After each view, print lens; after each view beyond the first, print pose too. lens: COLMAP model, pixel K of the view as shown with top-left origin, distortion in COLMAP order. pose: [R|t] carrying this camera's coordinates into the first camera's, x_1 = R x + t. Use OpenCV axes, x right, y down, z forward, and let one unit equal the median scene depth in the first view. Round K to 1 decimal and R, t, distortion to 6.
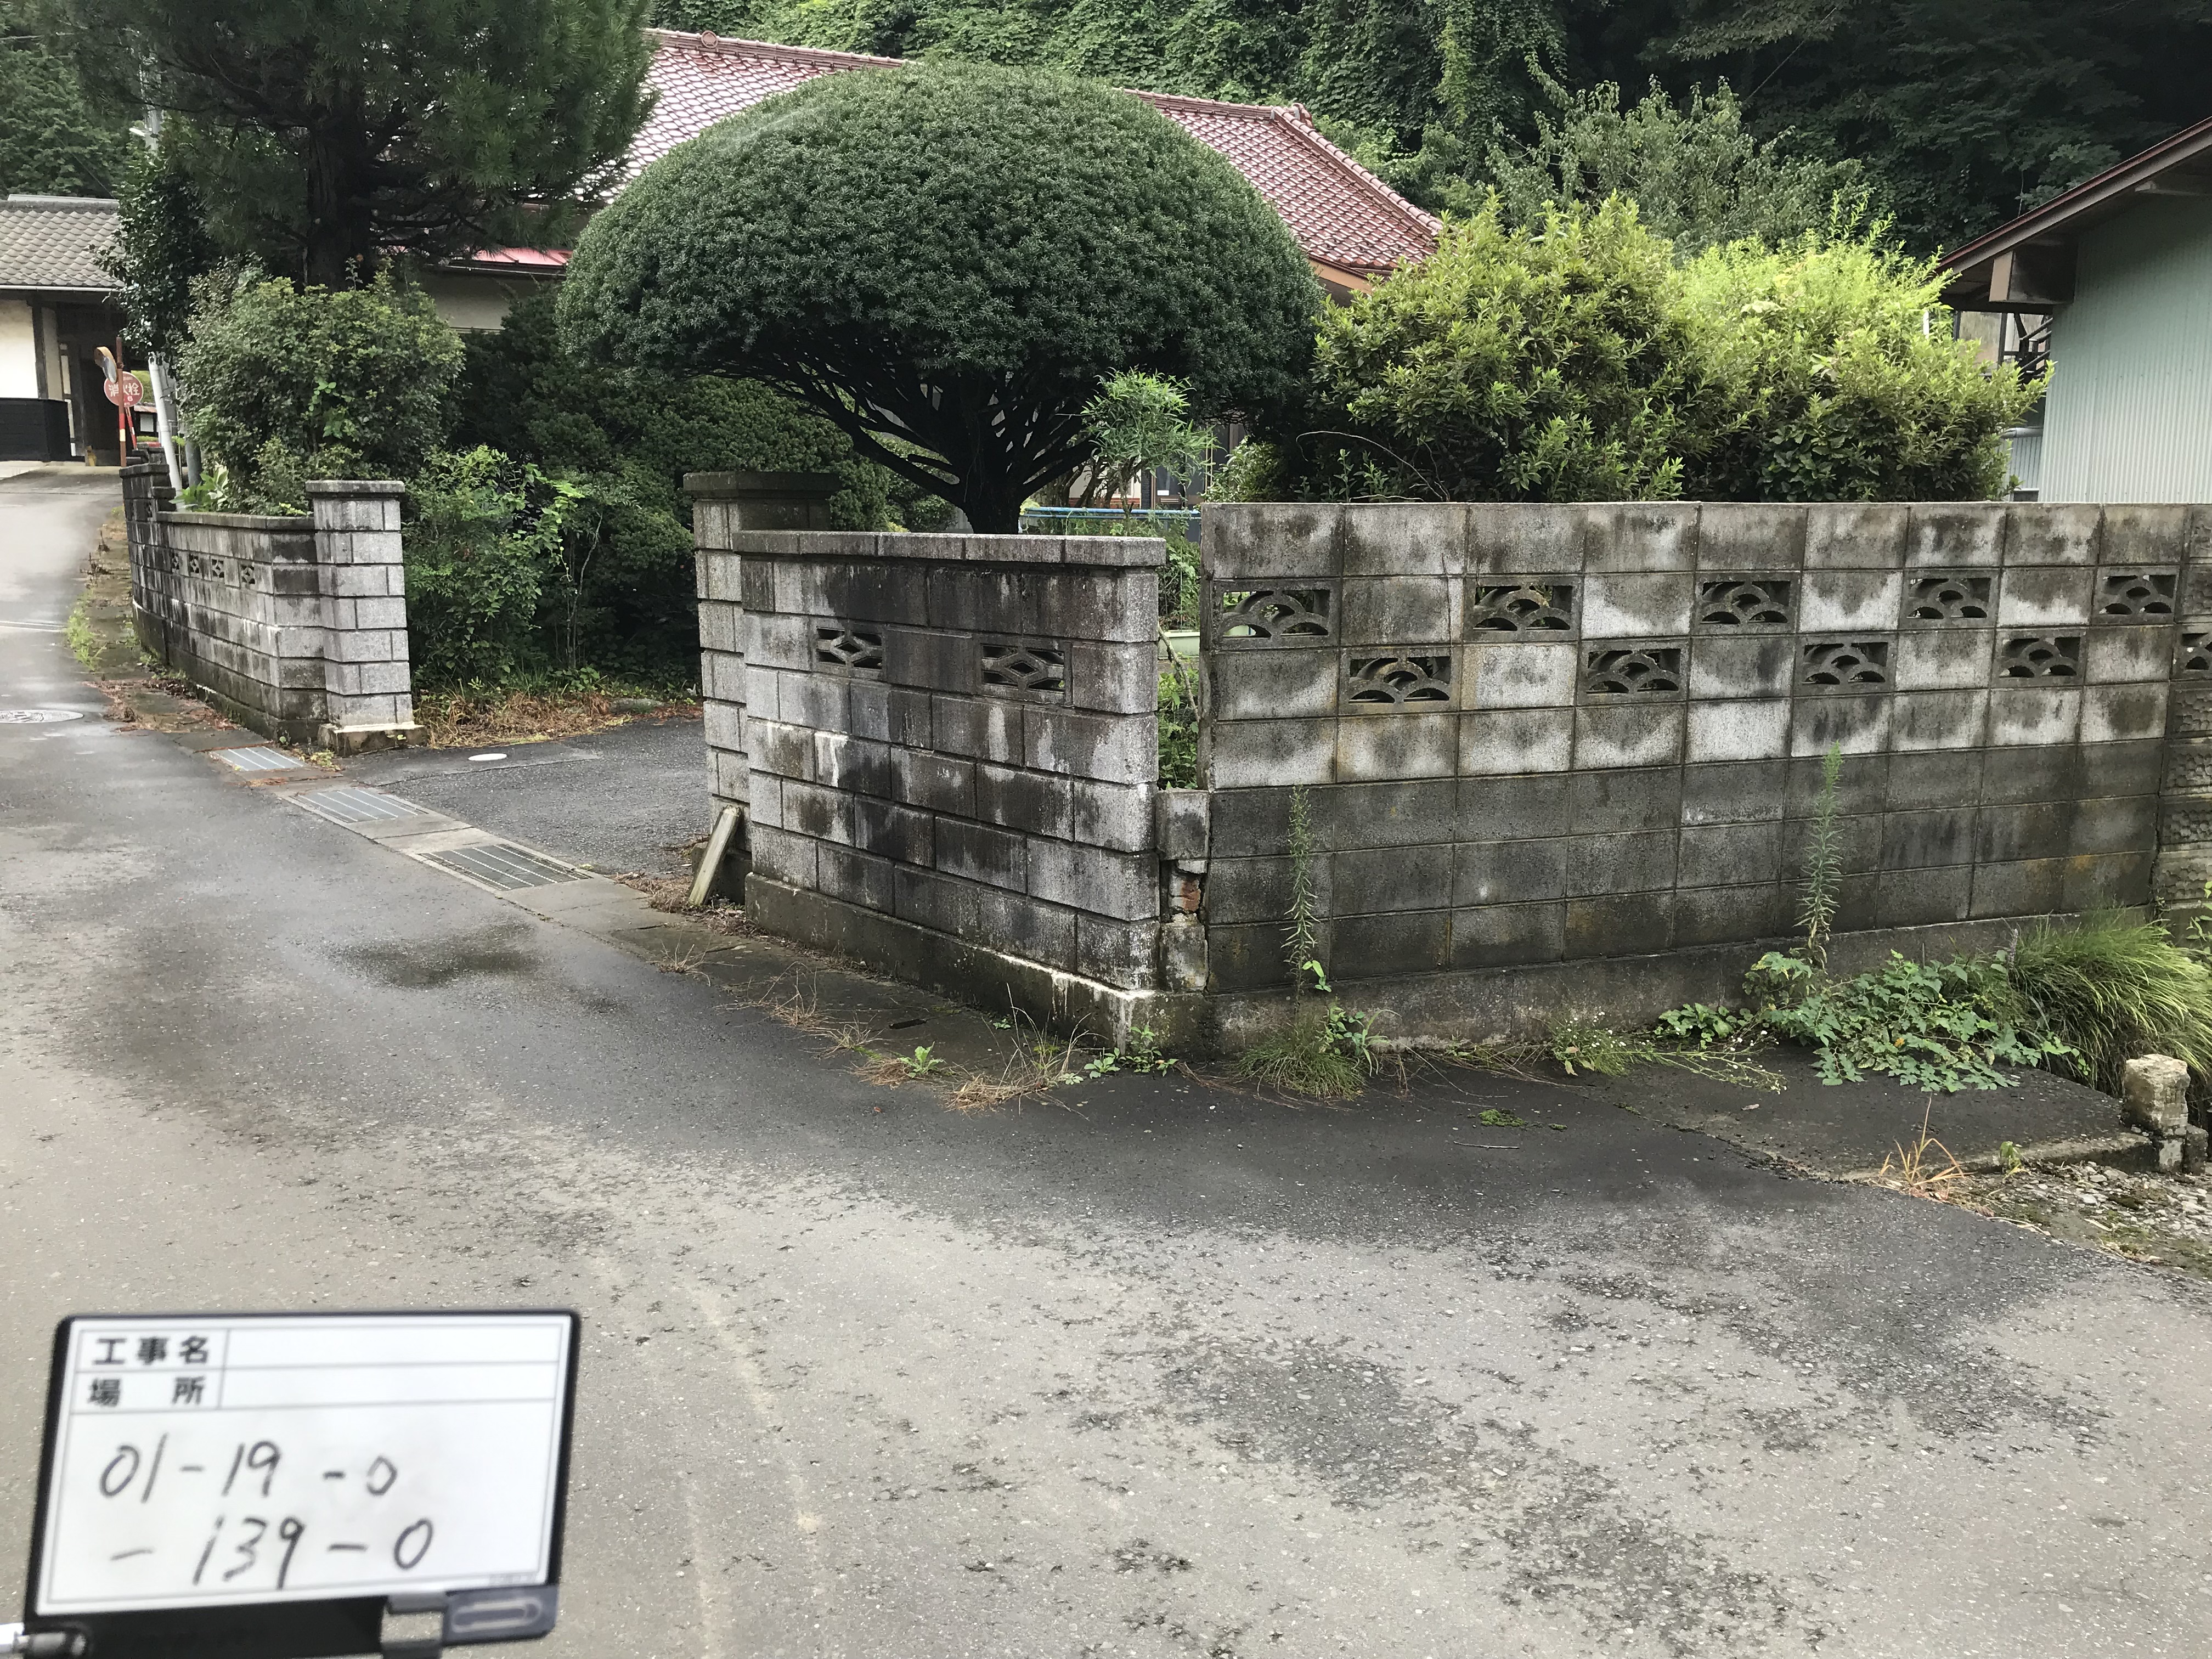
lens RADIAL K [[1776.1, 0, 1102.2], [0, 1776.1, 873.2], [0, 0, 1]] dist [0.024004, -0.010608]
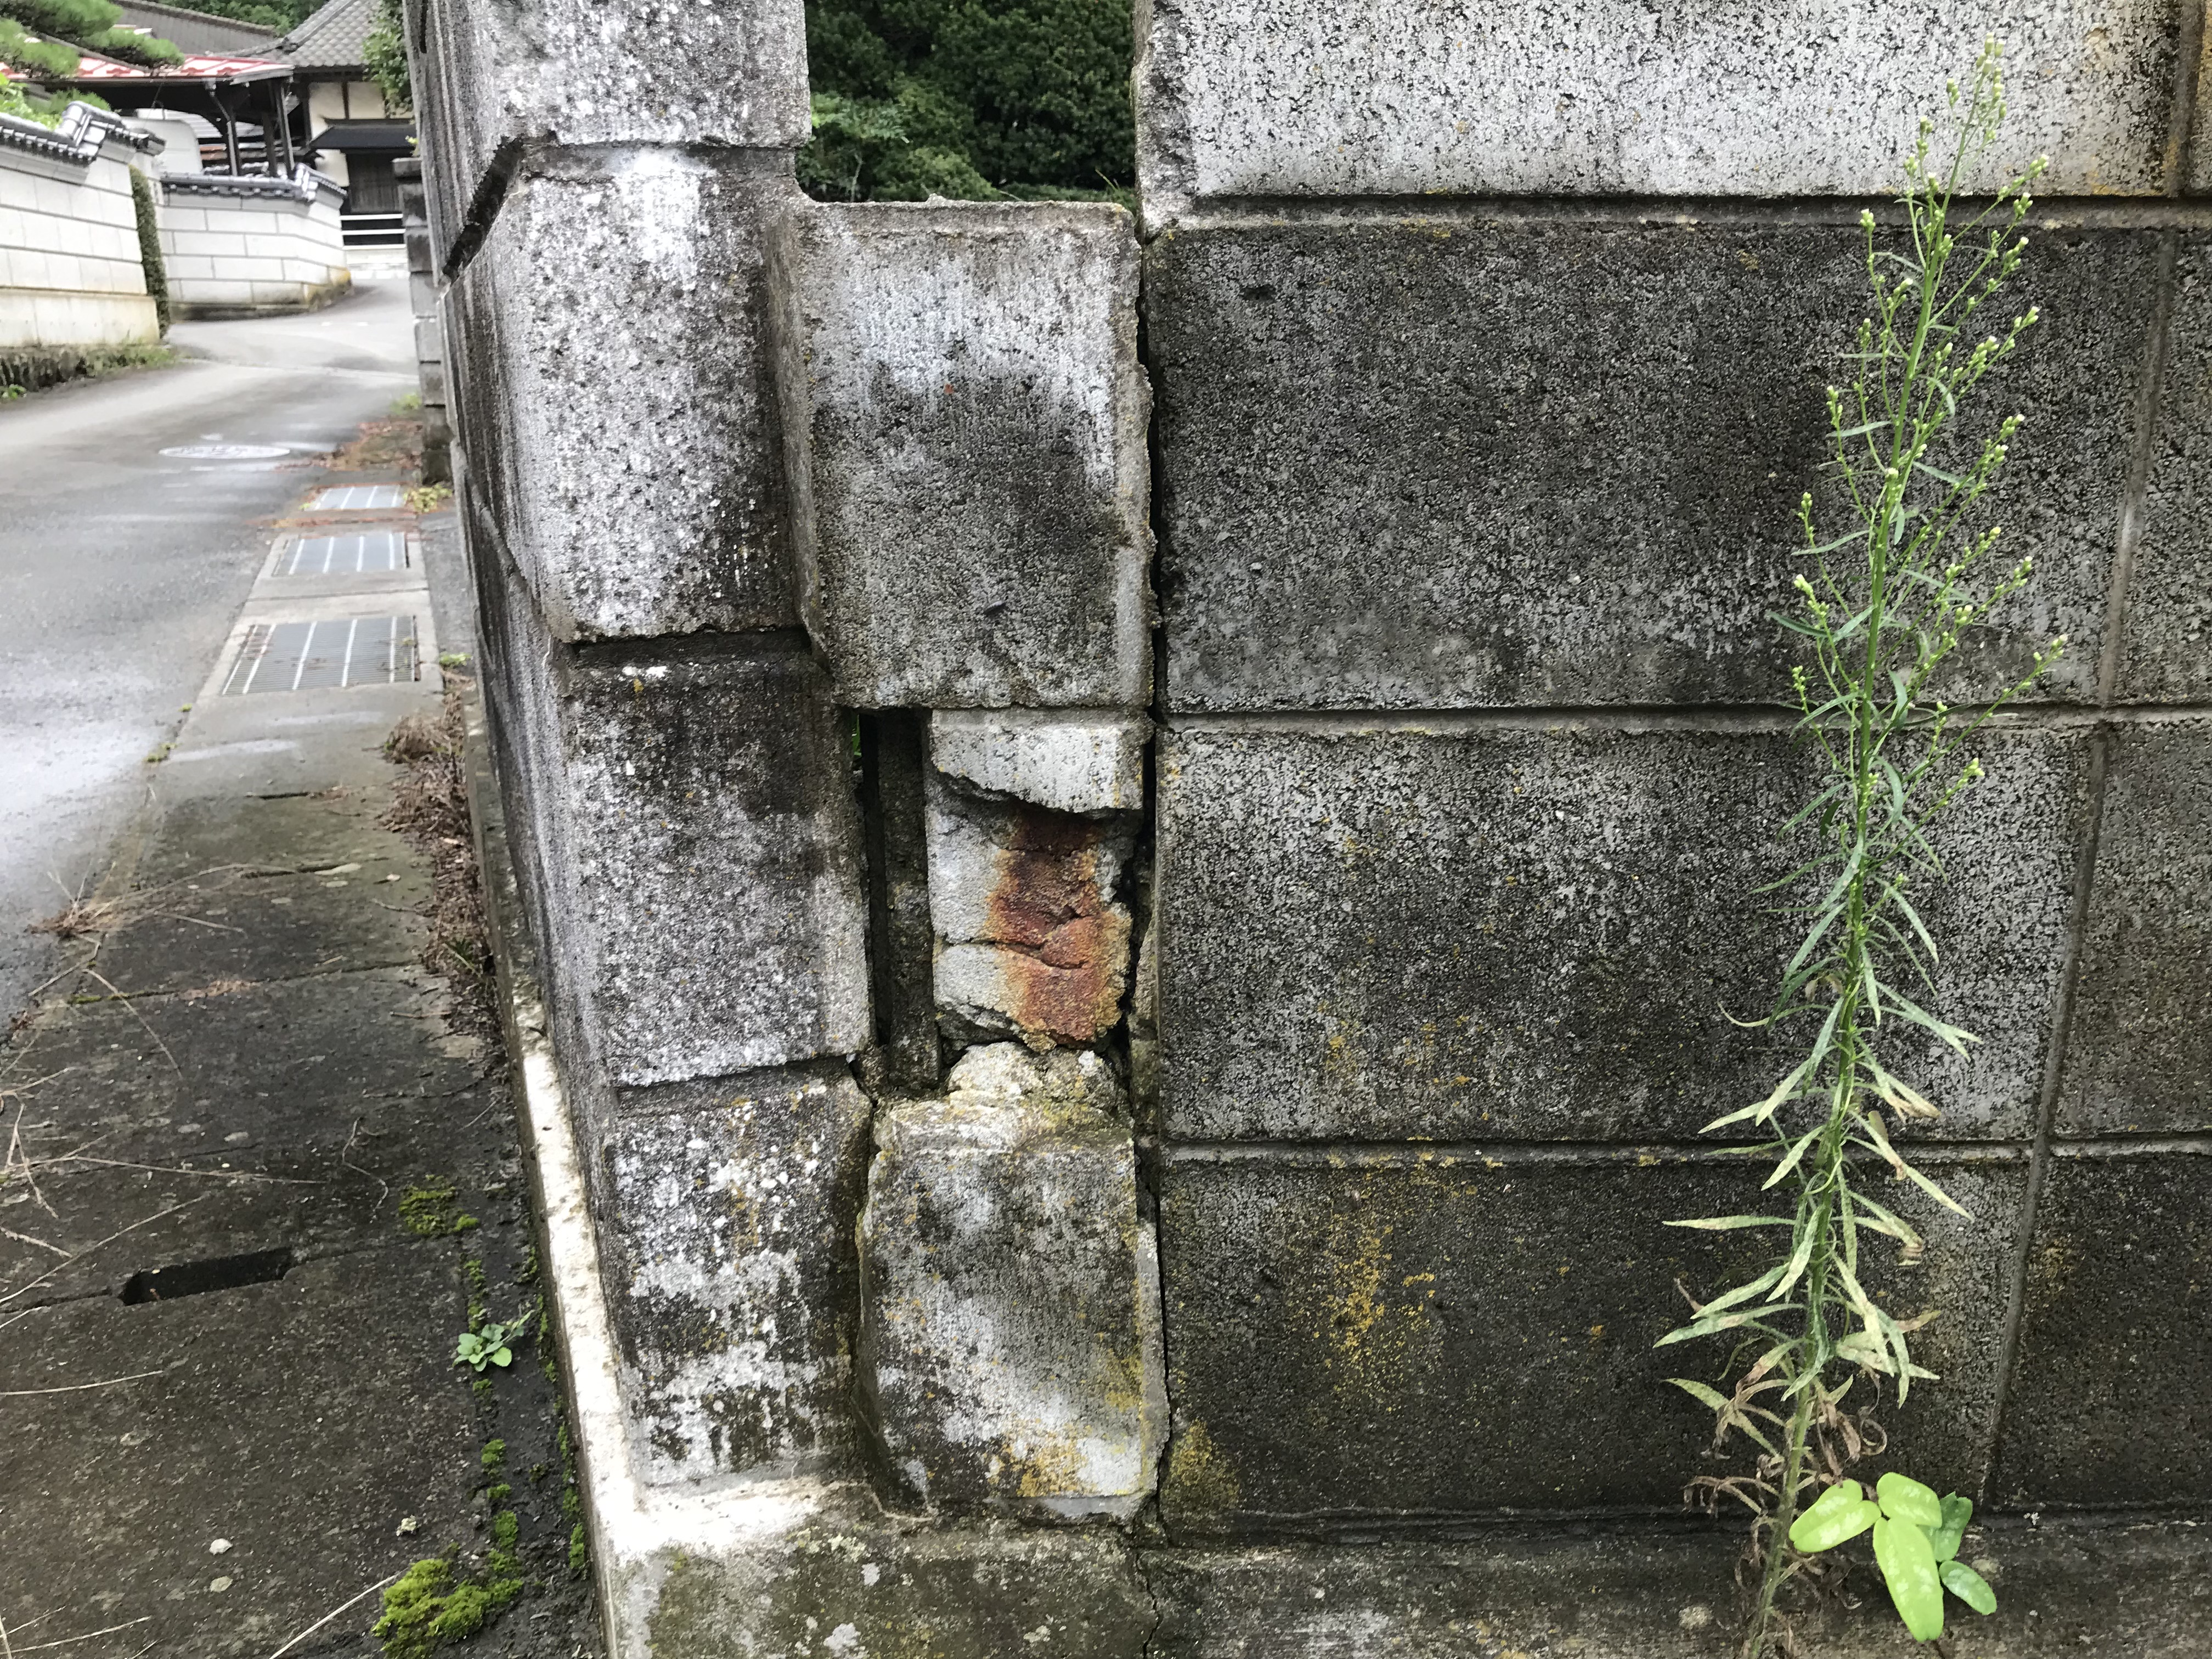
lens RADIAL K [[1795.9, 0, 1097.3], [0, 1795.9, 793.1], [0, 0, 1]] dist [0.033788, -0.050547]
pose [[0.944438, 0.076036, -0.319774, 0.093353], [-0.060408, 0.996456, 0.058526, -0.009204], [0.323091, -0.035958, 0.945685, 0.776461]]
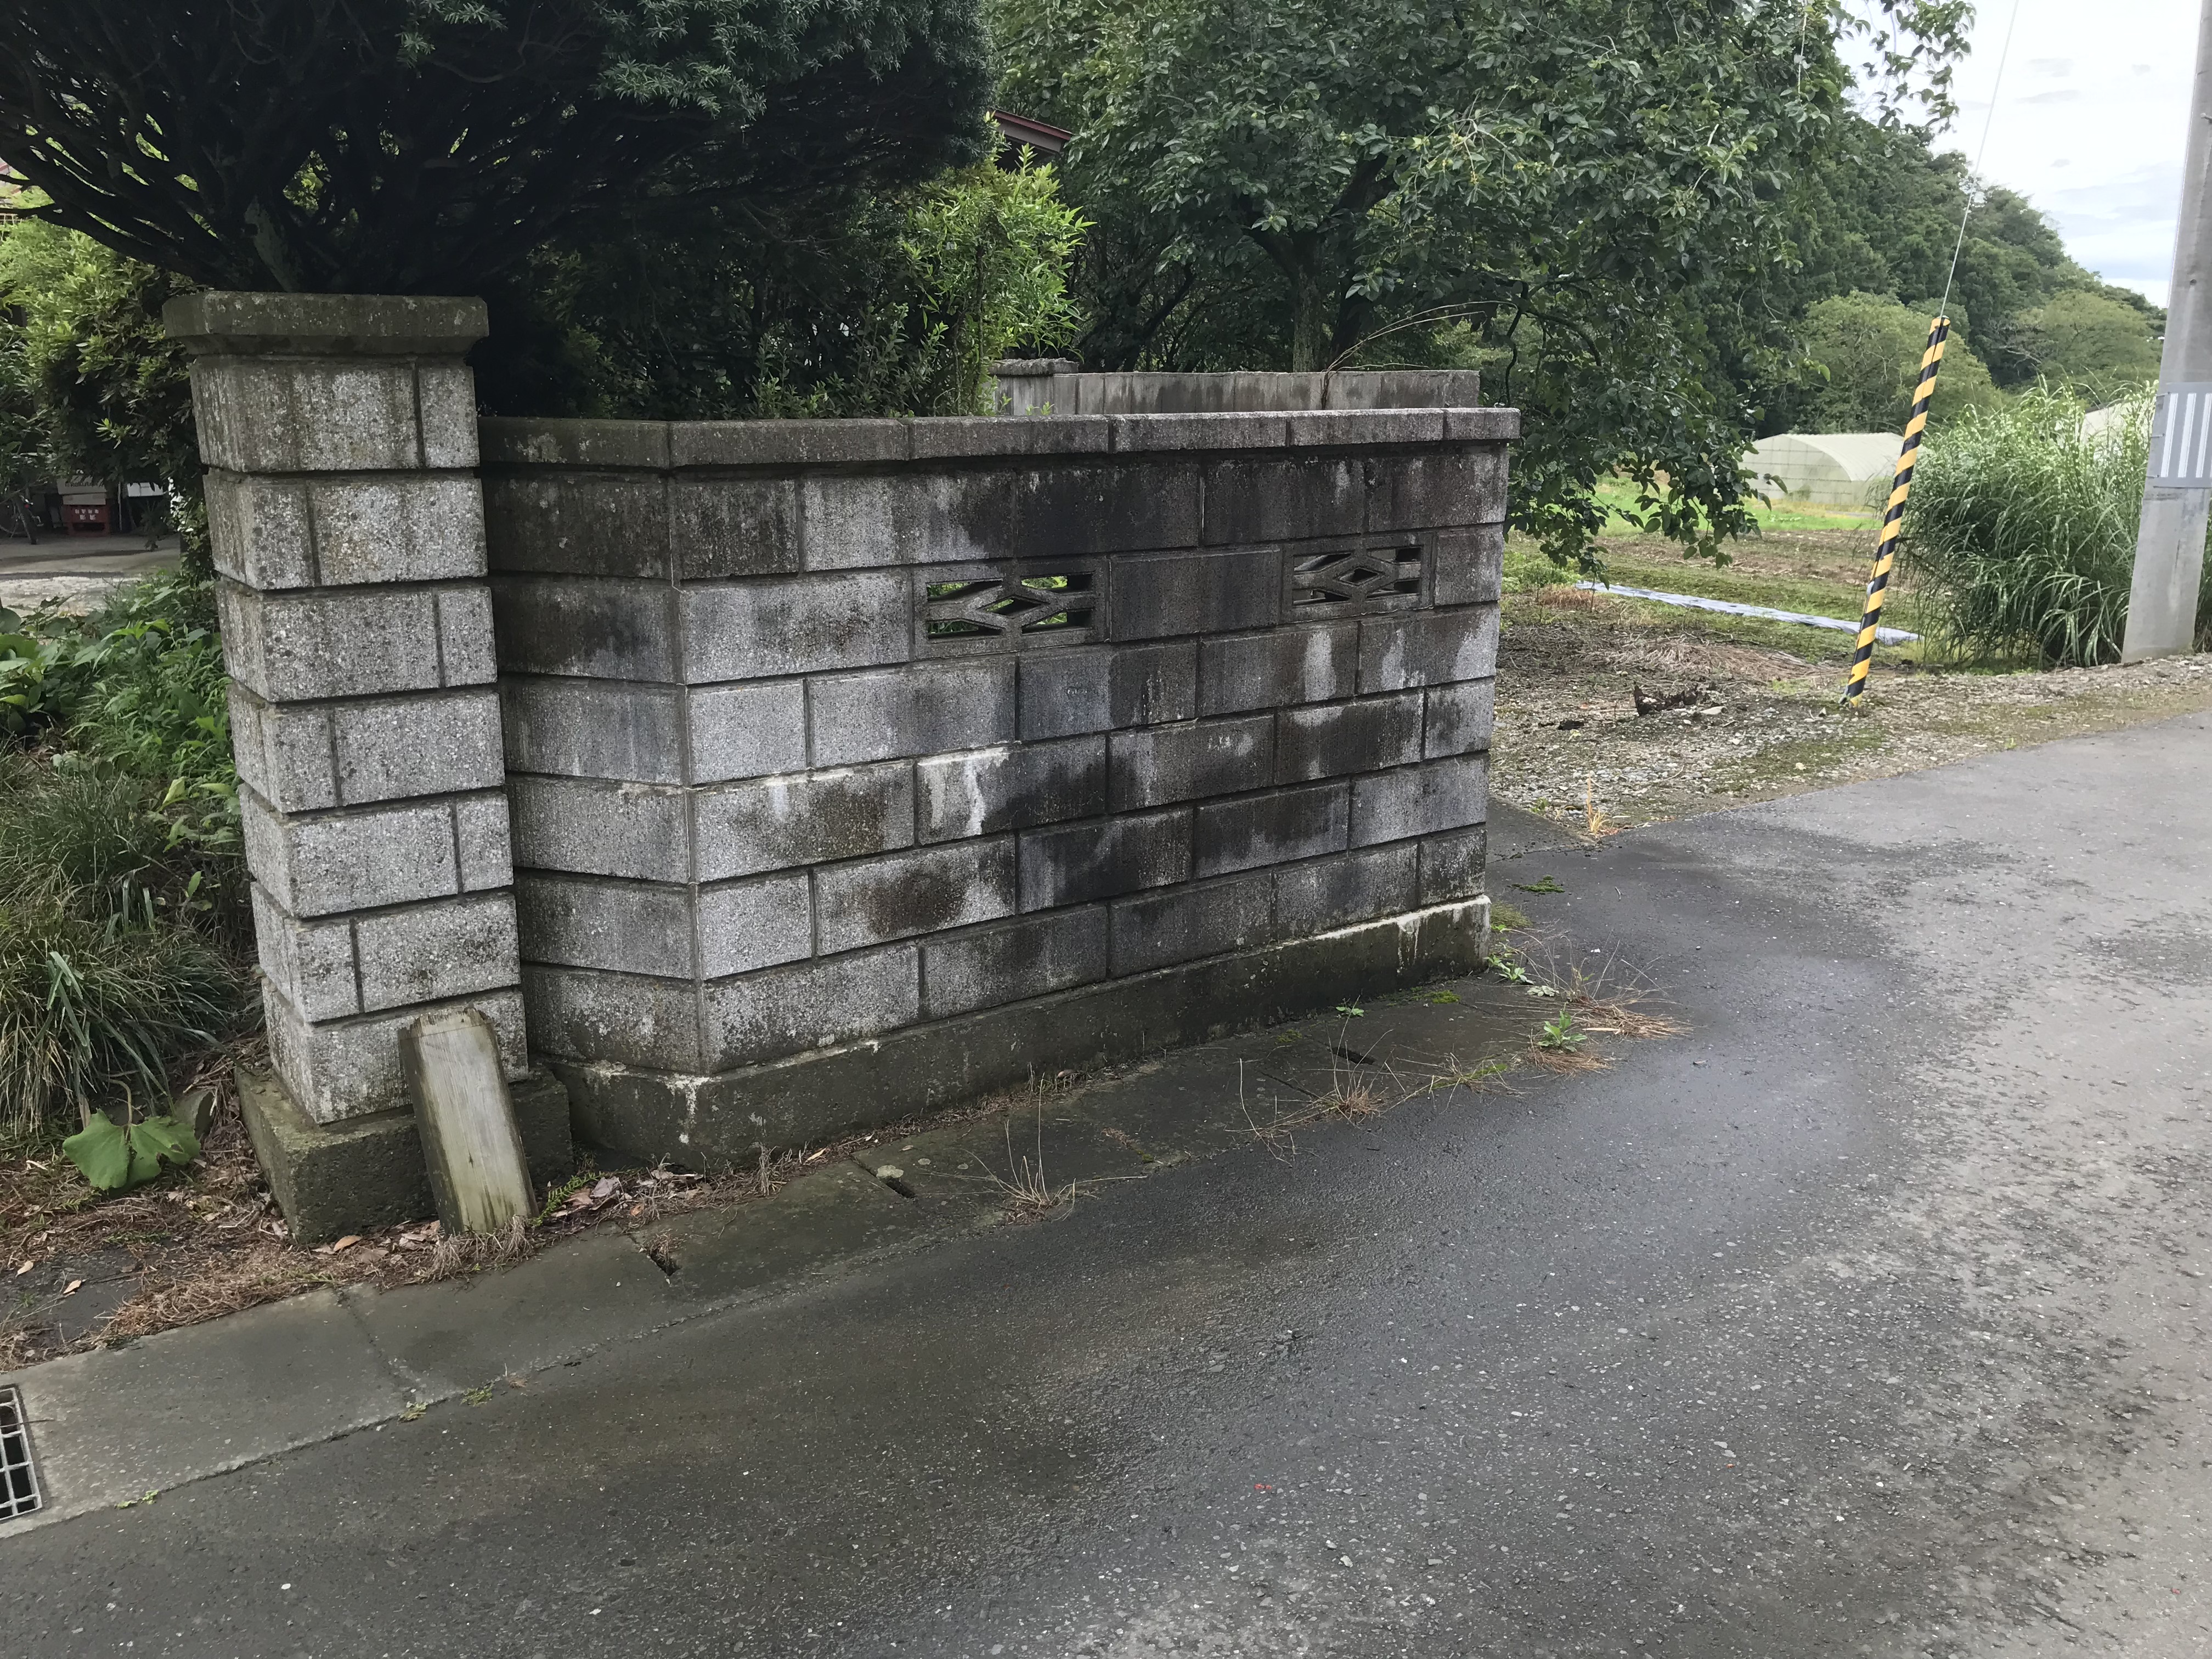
lens RADIAL K [[1776.1, 0, 1102.2], [0, 1776.1, 873.2], [0, 0, 1]] dist [0.024004, -0.010608]
pose [[0.077354, -0.266639, 0.960687, -0.822853], [0.204329, 0.947361, 0.246488, -0.198709], [-0.975841, 0.177229, 0.127764, 0.972629]]
